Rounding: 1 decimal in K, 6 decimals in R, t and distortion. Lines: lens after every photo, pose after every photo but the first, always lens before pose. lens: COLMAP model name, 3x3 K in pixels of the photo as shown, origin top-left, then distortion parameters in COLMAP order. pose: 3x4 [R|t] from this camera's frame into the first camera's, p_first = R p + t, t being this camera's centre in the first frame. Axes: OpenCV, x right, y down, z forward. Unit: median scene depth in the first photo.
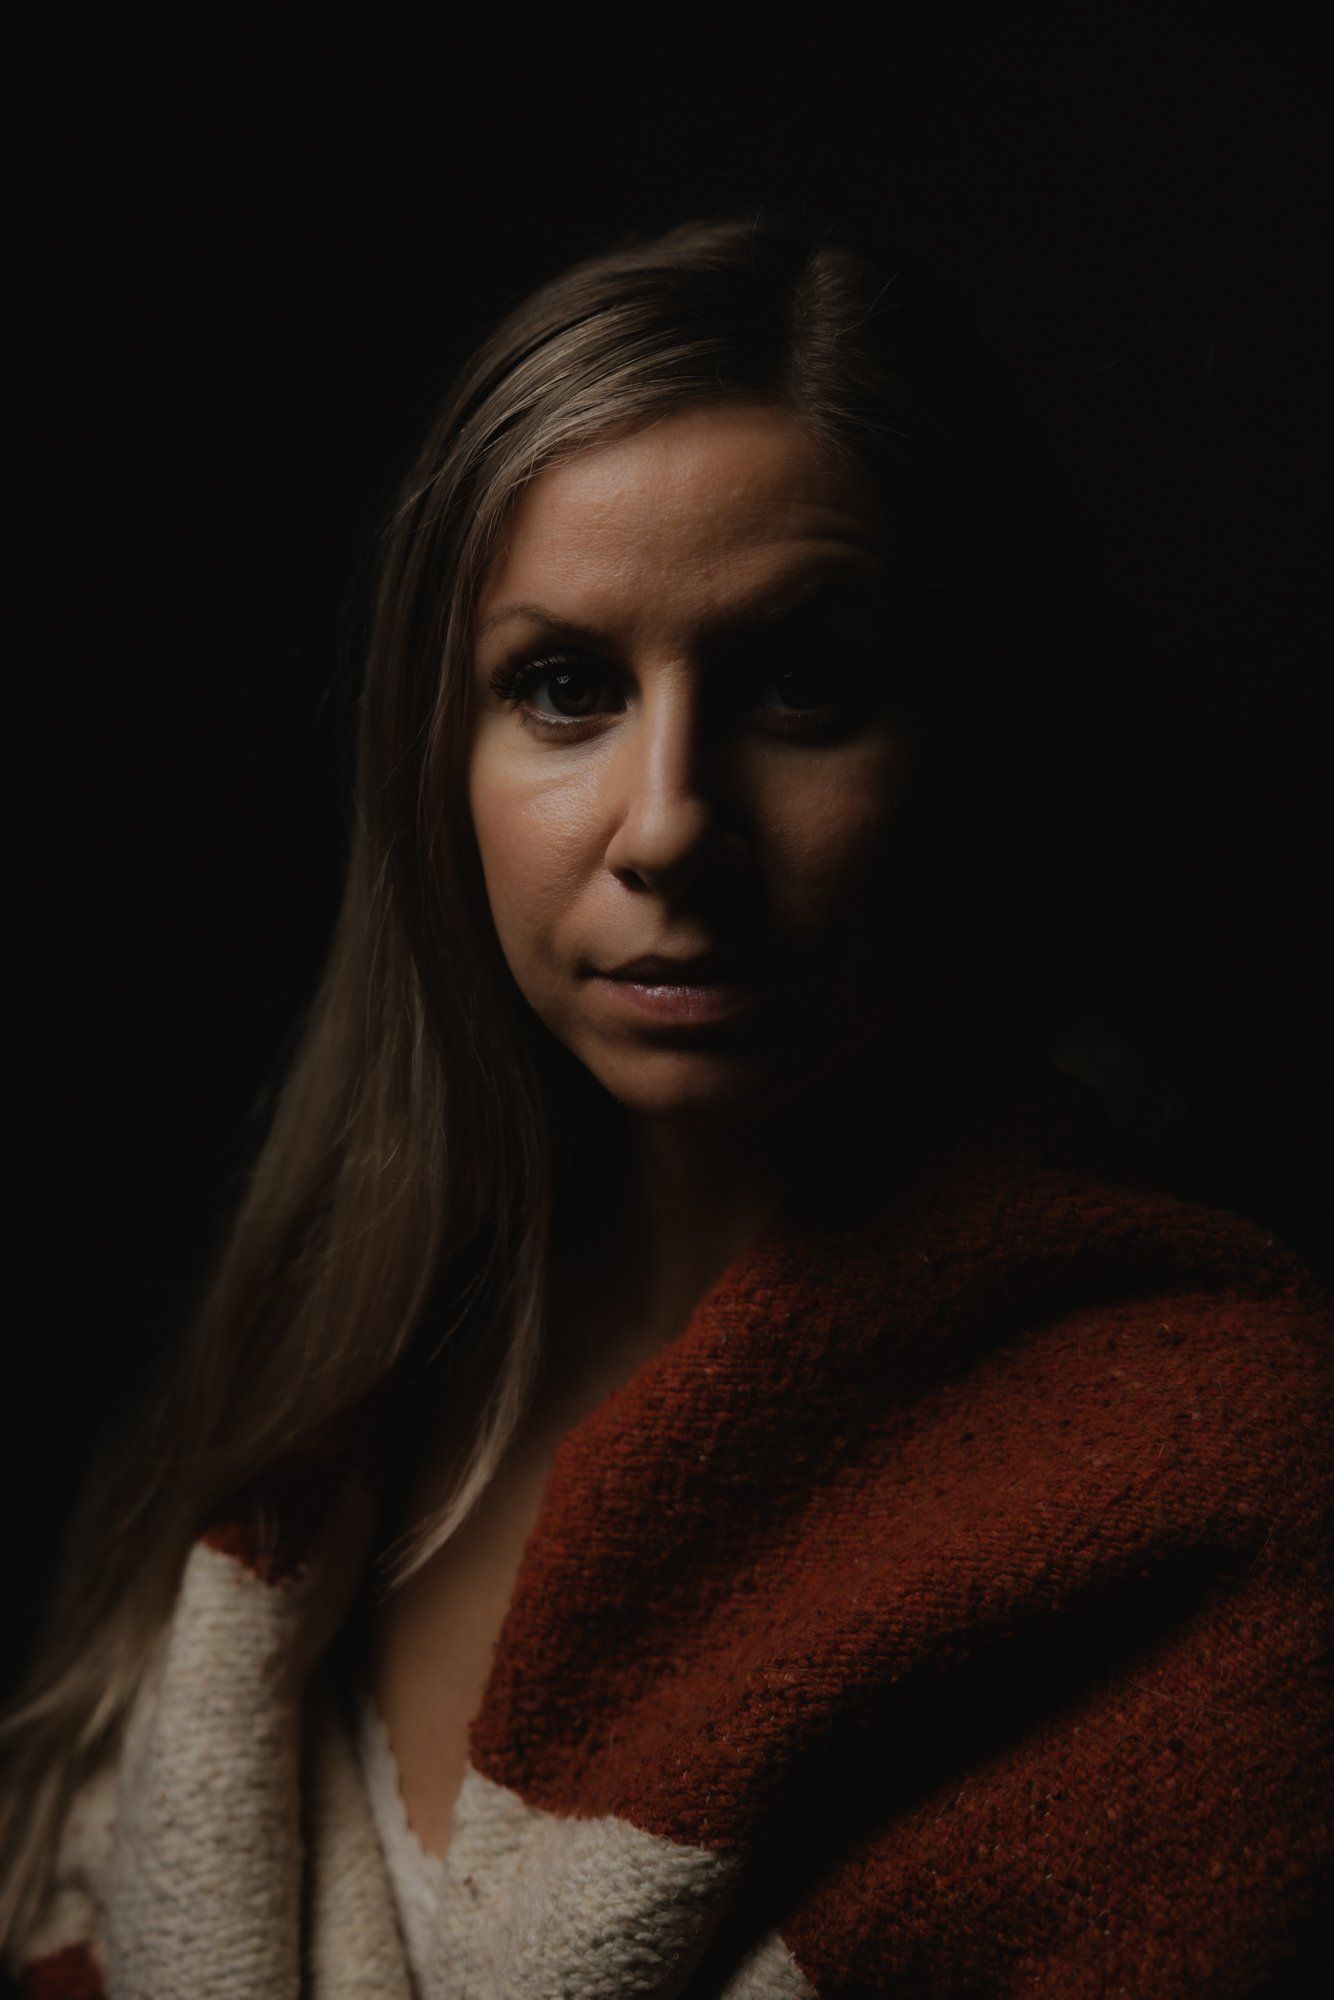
lens RADIAL K [[2784.3, 0, 667.0], [0, 2784.3, 1000.0], [0, 0, 1]] dist [-0.049476, 0.132217]
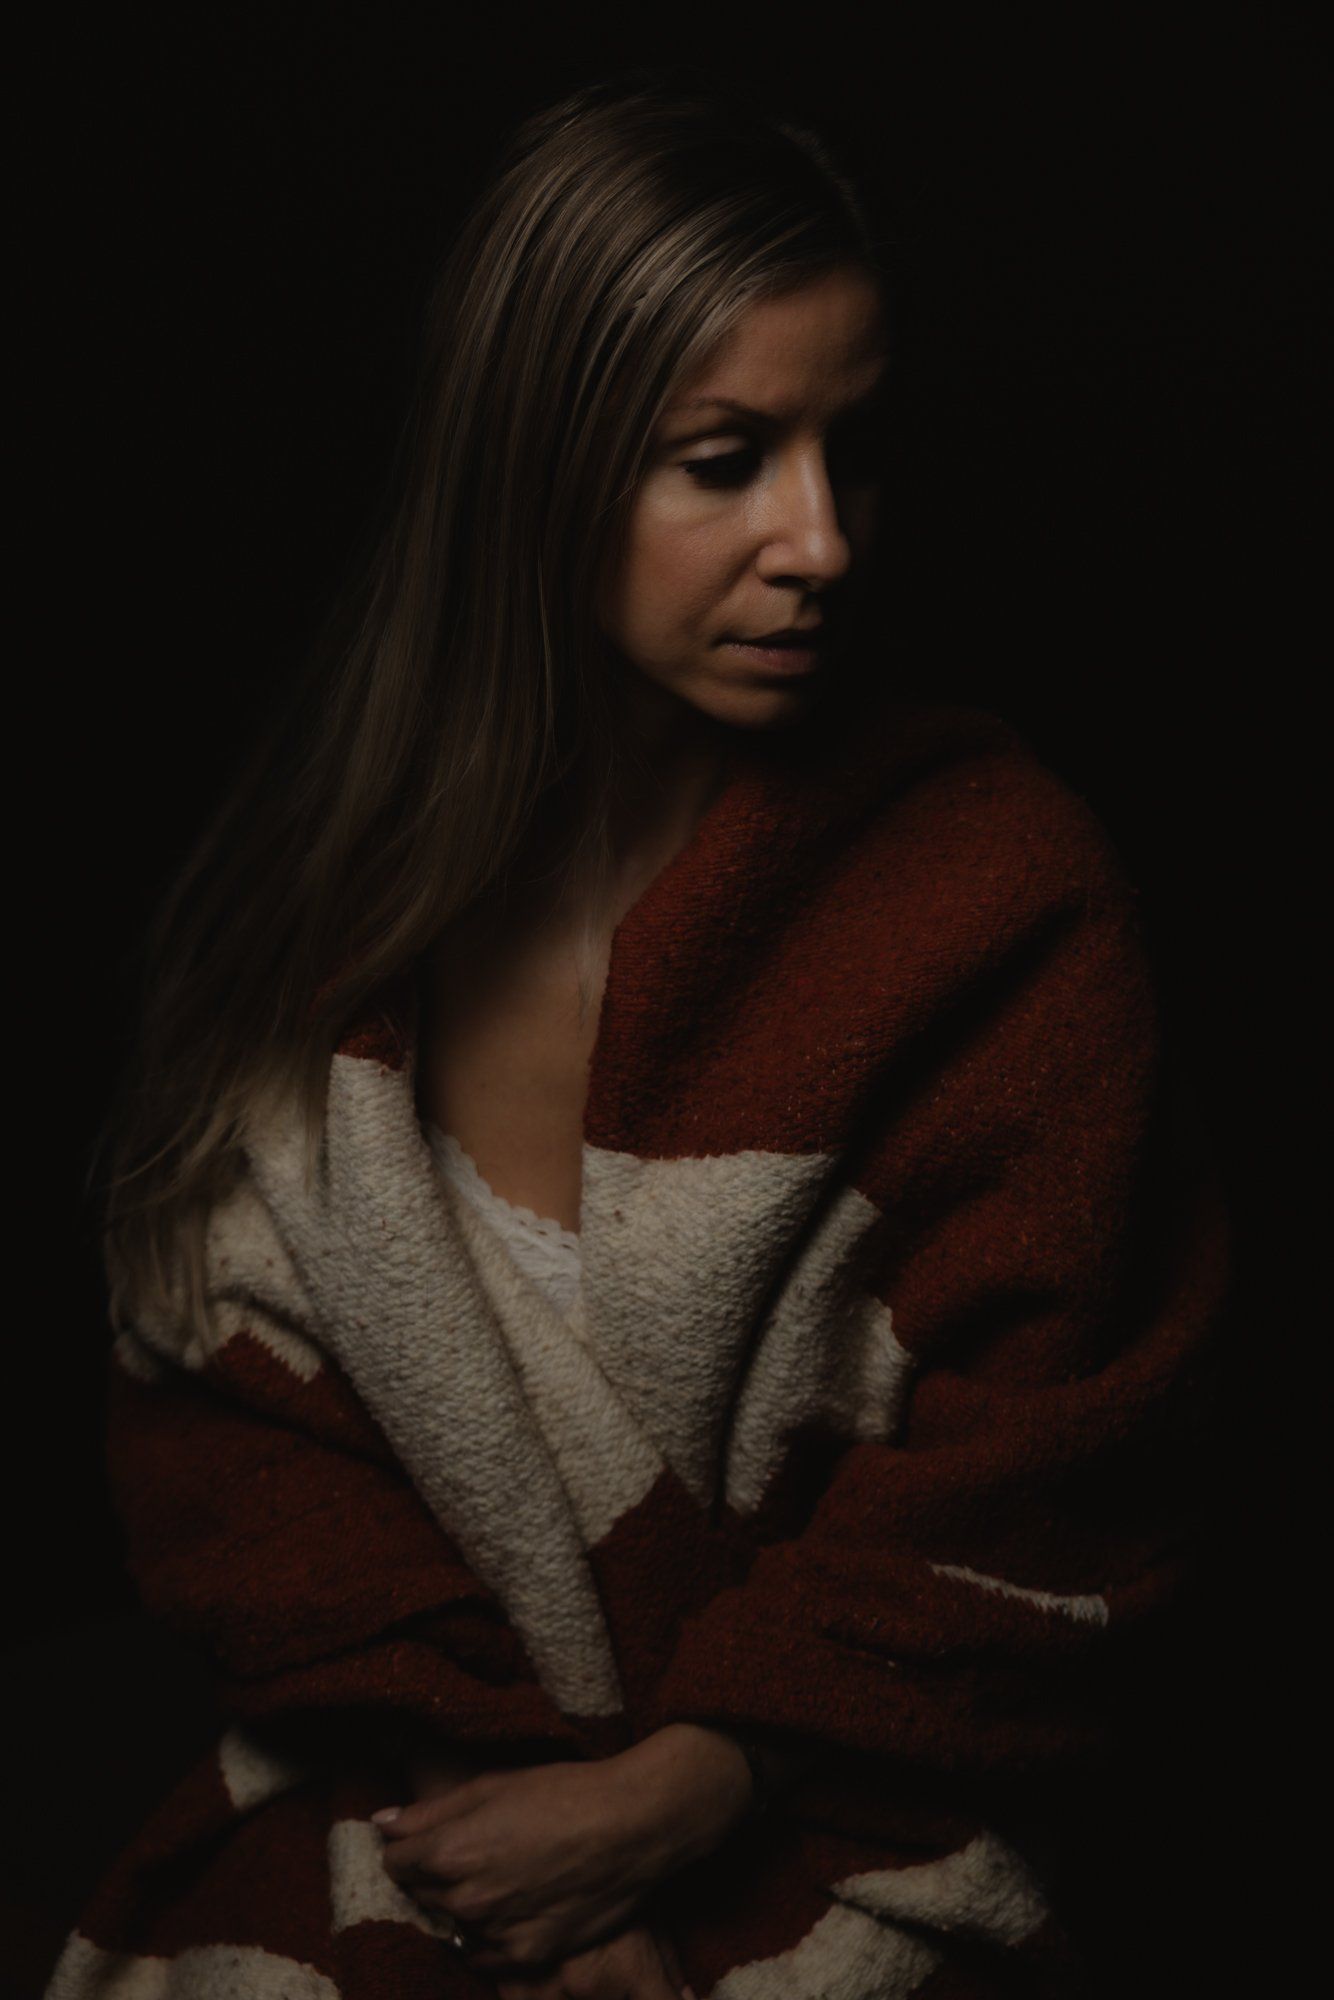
lens RADIAL K [[2069.7, 0, 667.0], [0, 2069.7, 1000.0], [0, 0, 1]] dist [0.000323, -0.001201]
pose [[0.866602, -0.251558, 0.430952, -0.554376], [0.117777, 0.942344, 0.313235, -0.172571], [-0.484902, -0.220694, 0.846265, 0.015230]]
